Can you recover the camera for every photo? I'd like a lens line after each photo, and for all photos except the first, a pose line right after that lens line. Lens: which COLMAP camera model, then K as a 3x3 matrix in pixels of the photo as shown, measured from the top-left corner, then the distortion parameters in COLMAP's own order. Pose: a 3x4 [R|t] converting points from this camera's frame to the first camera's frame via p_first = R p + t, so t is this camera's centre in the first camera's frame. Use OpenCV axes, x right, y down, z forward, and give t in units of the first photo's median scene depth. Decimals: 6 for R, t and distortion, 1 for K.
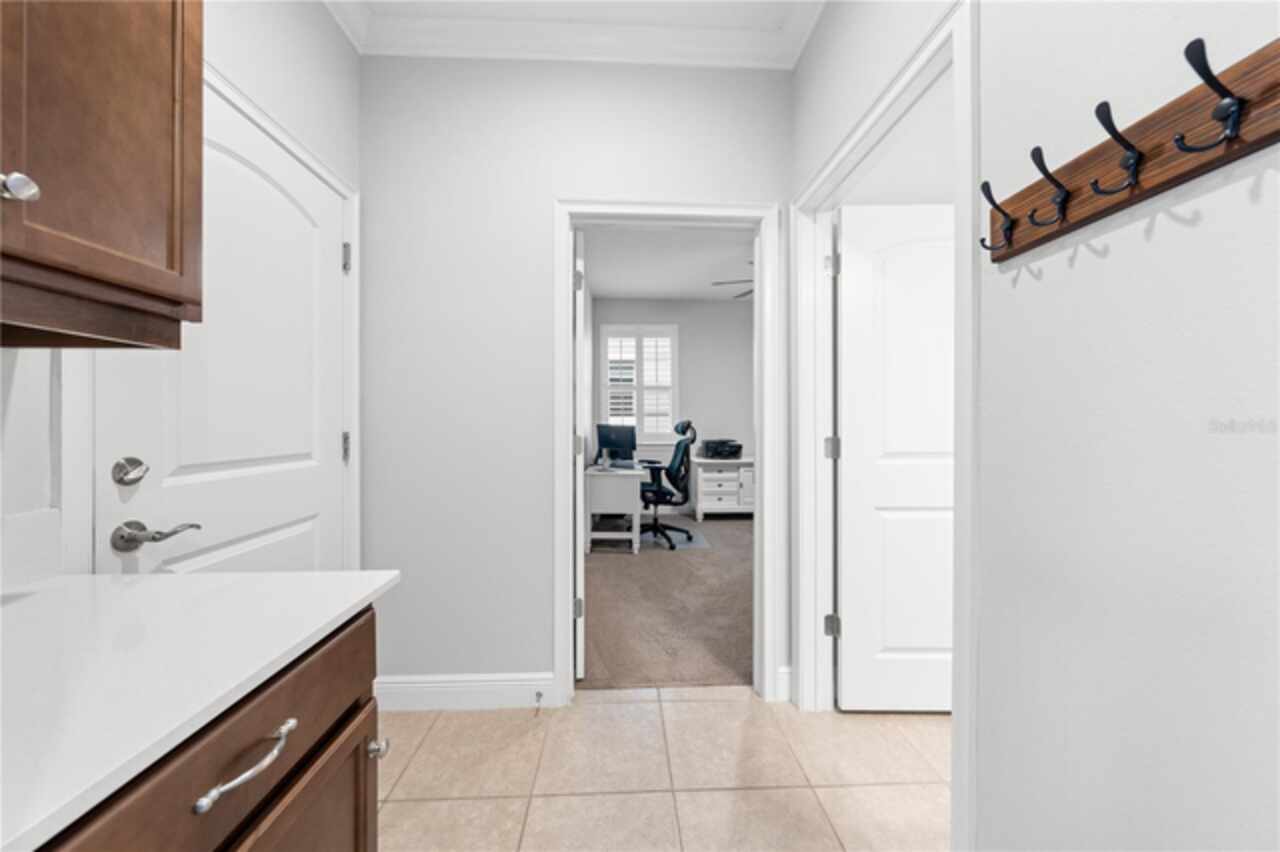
lens RADIAL K [[423.3, 0, 639.5], [0, 423.3, 423.4], [0, 0, 1]] dist [-0.005028, 0.000074]
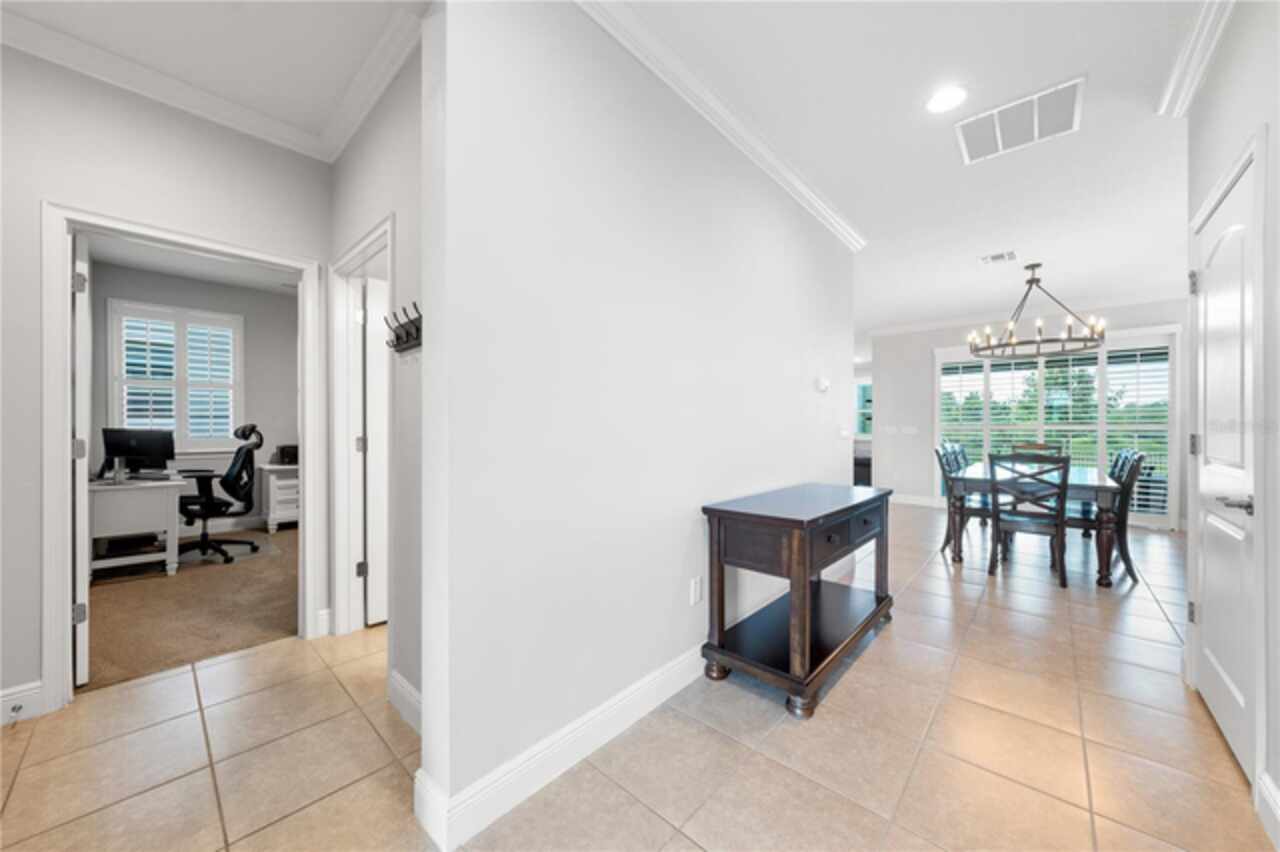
lens RADIAL K [[450.8, 0, 638.2], [0, 450.8, 429.5], [0, 0, 1]] dist [-0.001636, 0.000673]
pose [[0.711252, -0.001105, 0.702936, 0.023287], [-0.001307, 0.999995, 0.002894, 0.000665], [-0.702936, -0.002977, 0.711247, -0.344427]]
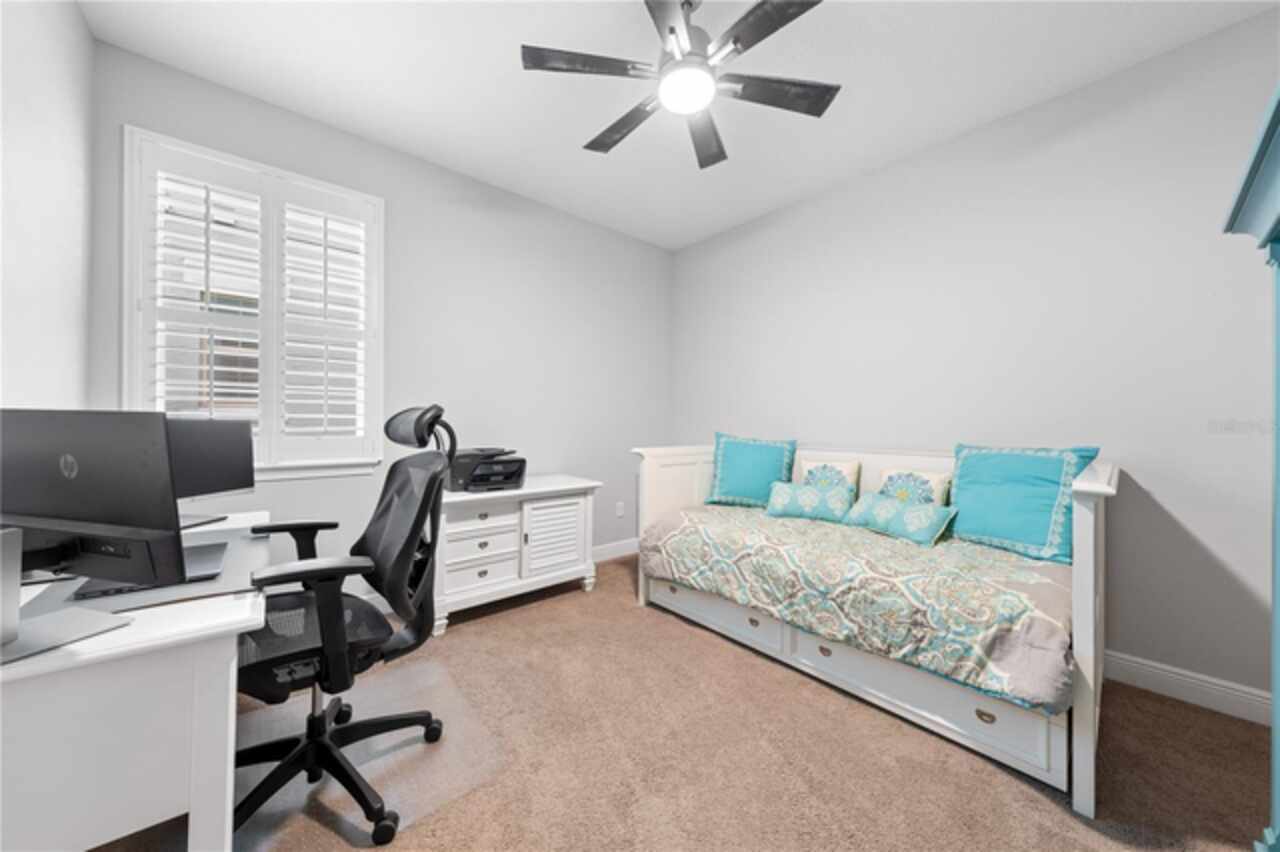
lens RADIAL K [[423.3, 0, 623.3], [0, 423.3, 423.0], [0, 0, 1]] dist [-0.005028, 0.000074]
pose [[0.797184, 0.002703, 0.603731, 0.033959], [-0.002915, 0.999996, -0.000627, 0.009419], [-0.603730, -0.001260, 0.797188, 0.675535]]
